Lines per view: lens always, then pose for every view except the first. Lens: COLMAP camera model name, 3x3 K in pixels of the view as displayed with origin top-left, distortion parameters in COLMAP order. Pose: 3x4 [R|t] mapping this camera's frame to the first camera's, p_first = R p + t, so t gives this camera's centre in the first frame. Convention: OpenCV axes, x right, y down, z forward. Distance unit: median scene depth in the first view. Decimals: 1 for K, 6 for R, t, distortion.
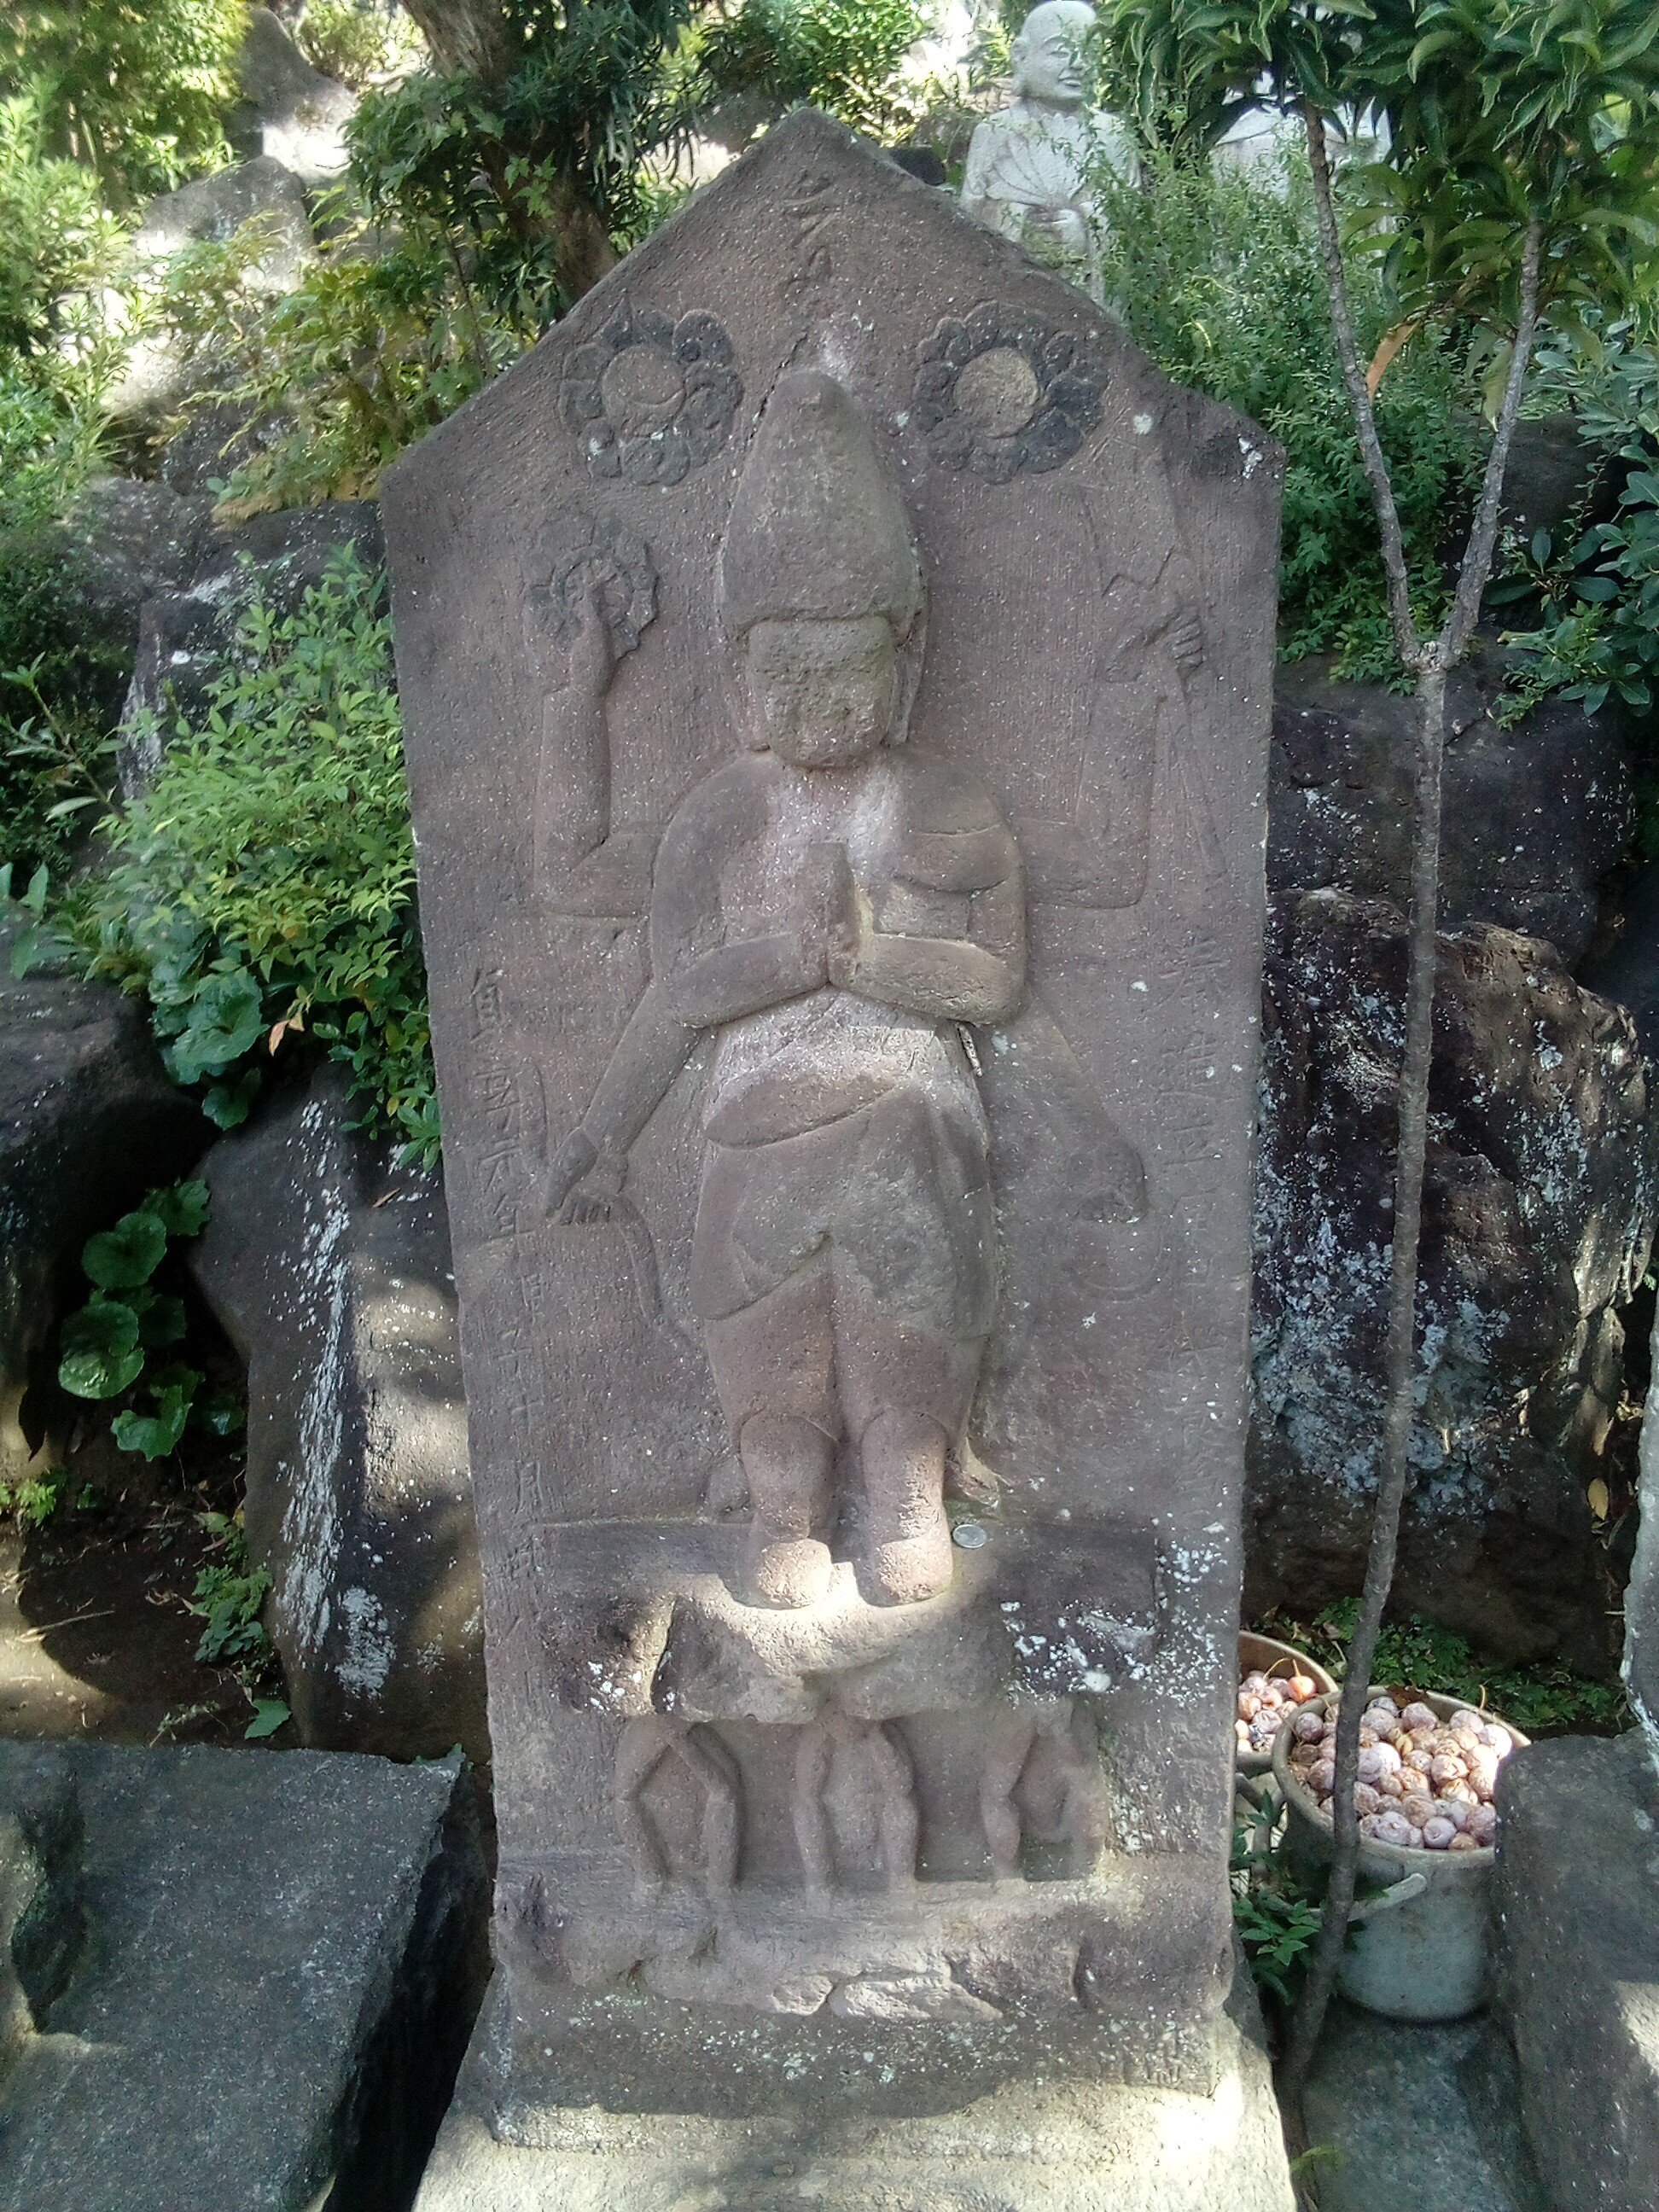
lens RADIAL K [[1769.7, 0, 829.5], [0, 1769.7, 1106.0], [0, 0, 1]] dist [0.080379, -0.112641]
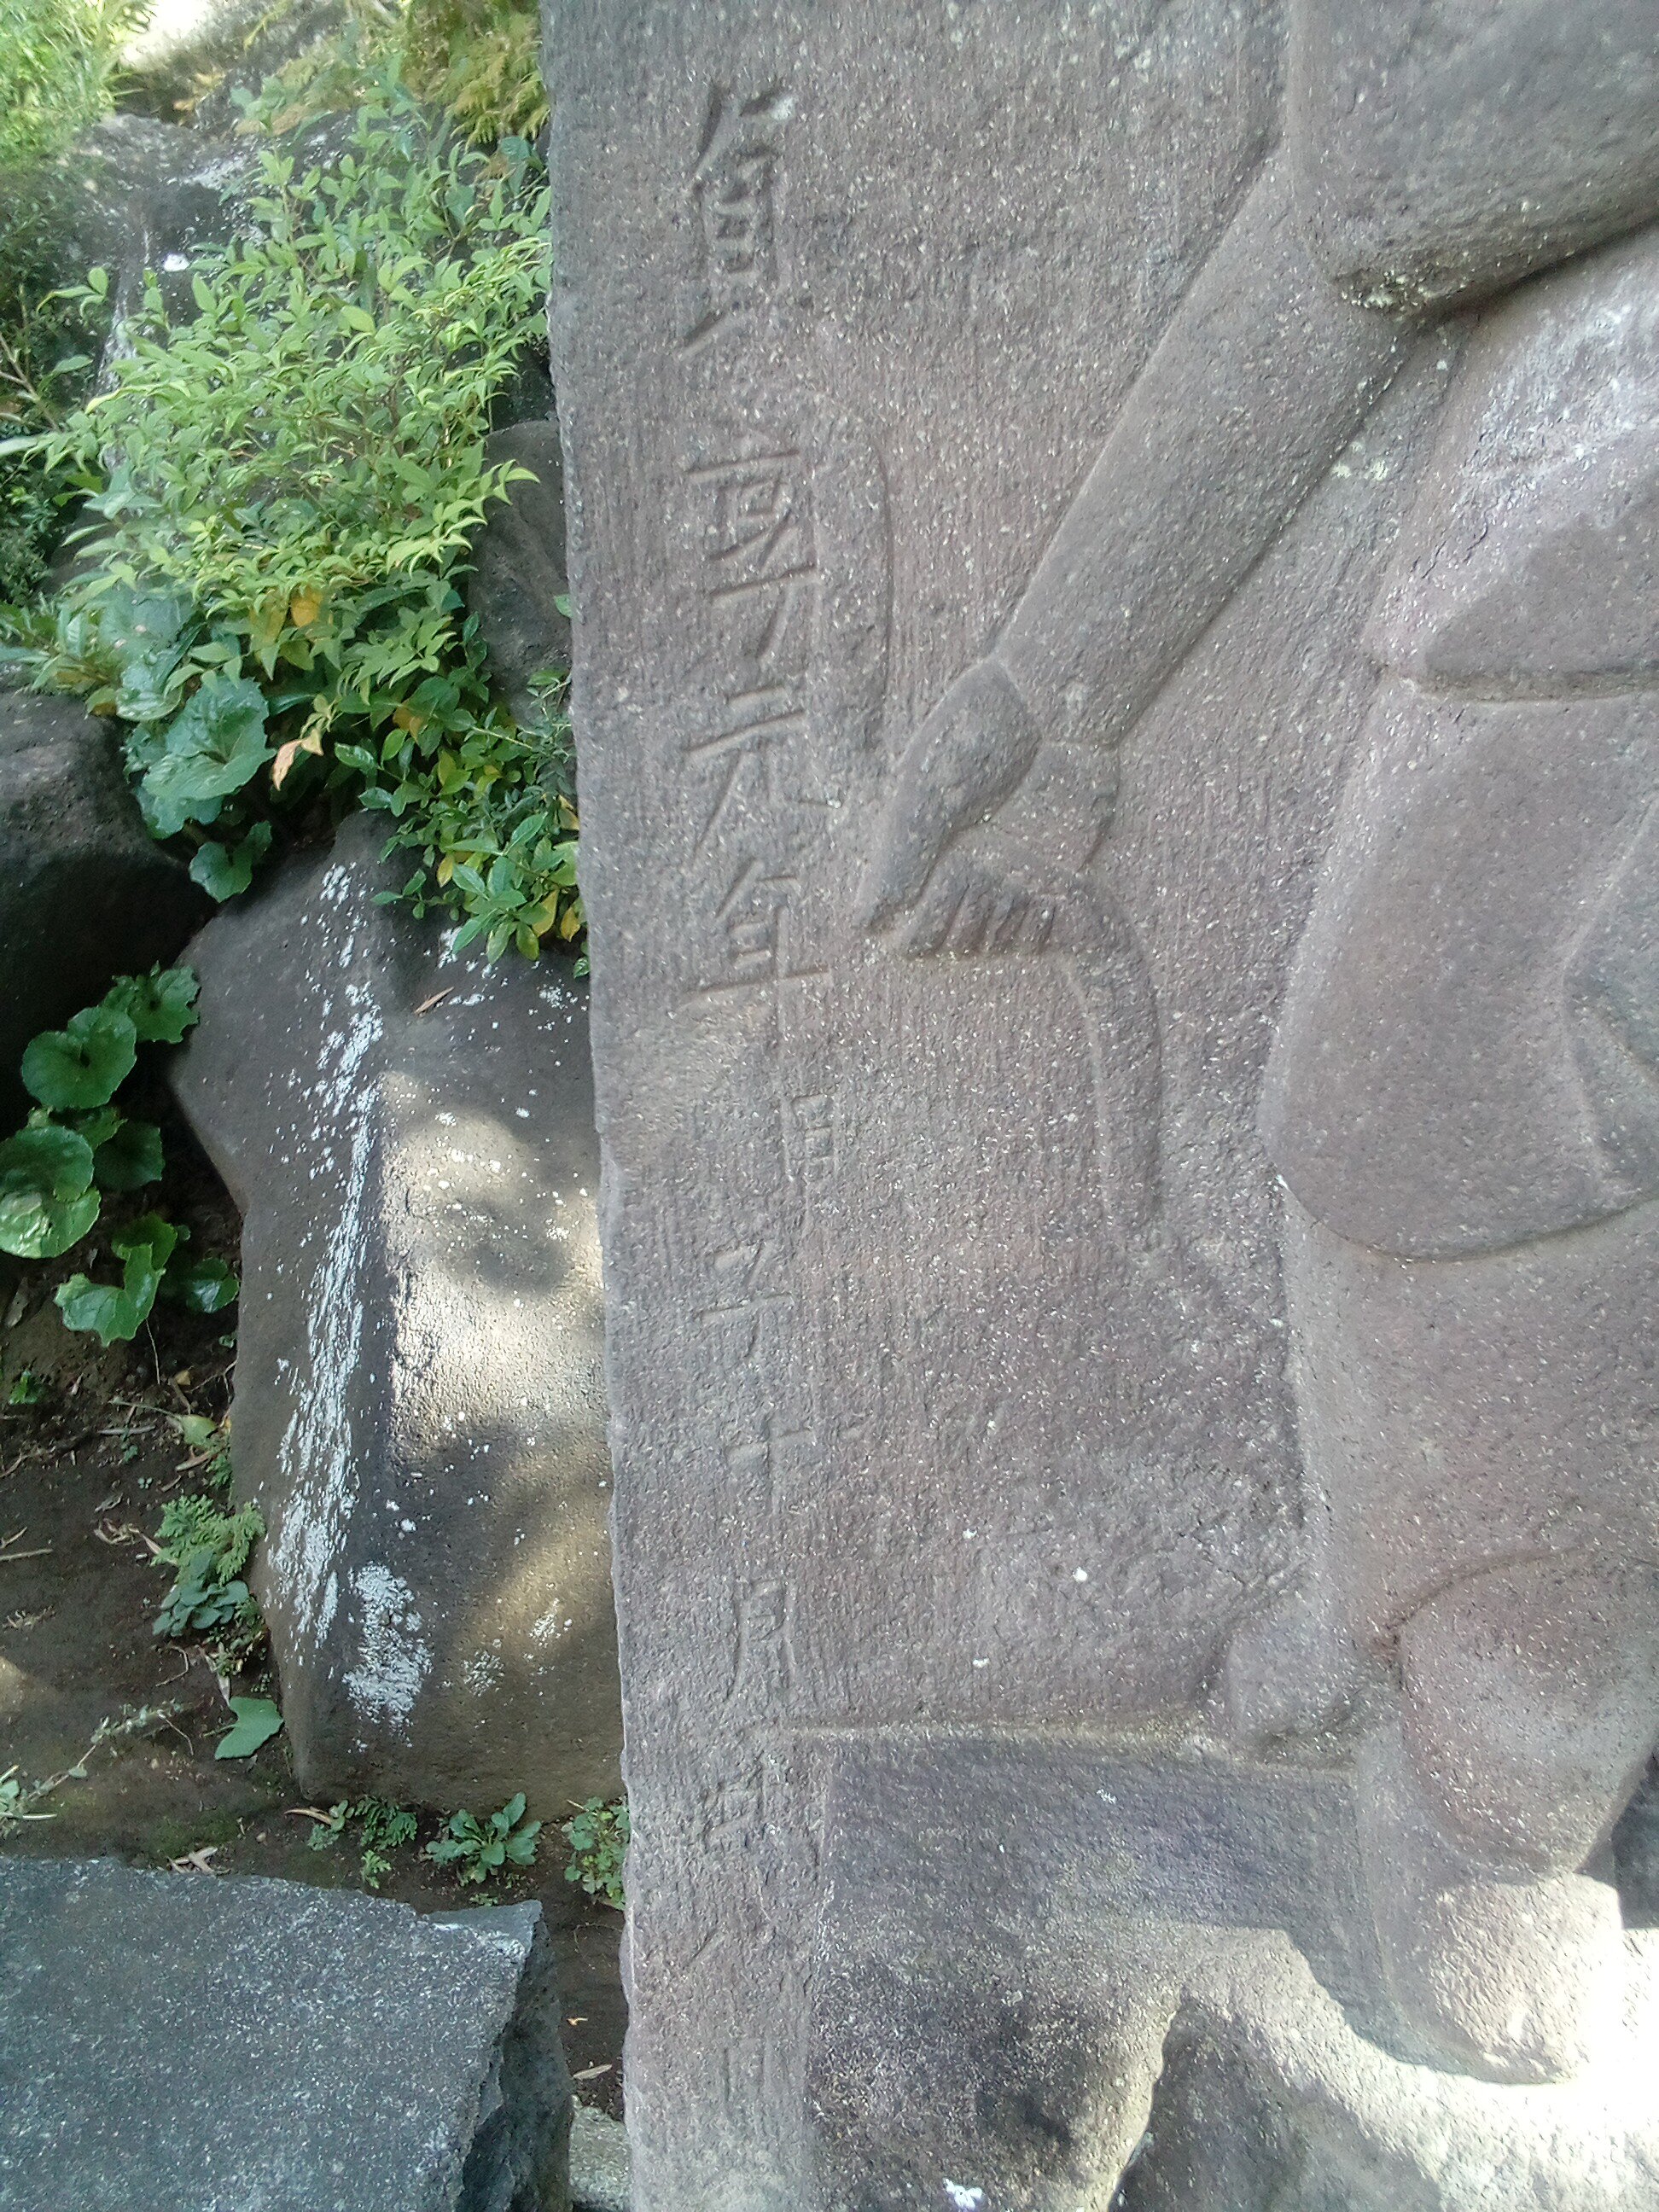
lens RADIAL K [[1769.7, 0, 829.5], [0, 1769.7, 1106.0], [0, 0, 1]] dist [0.080379, -0.112641]
pose [[0.998713, 0.042736, -0.027296, -0.074942], [-0.040428, 0.995963, 0.080142, 0.033125], [0.030611, -0.078935, 0.996410, 0.313103]]
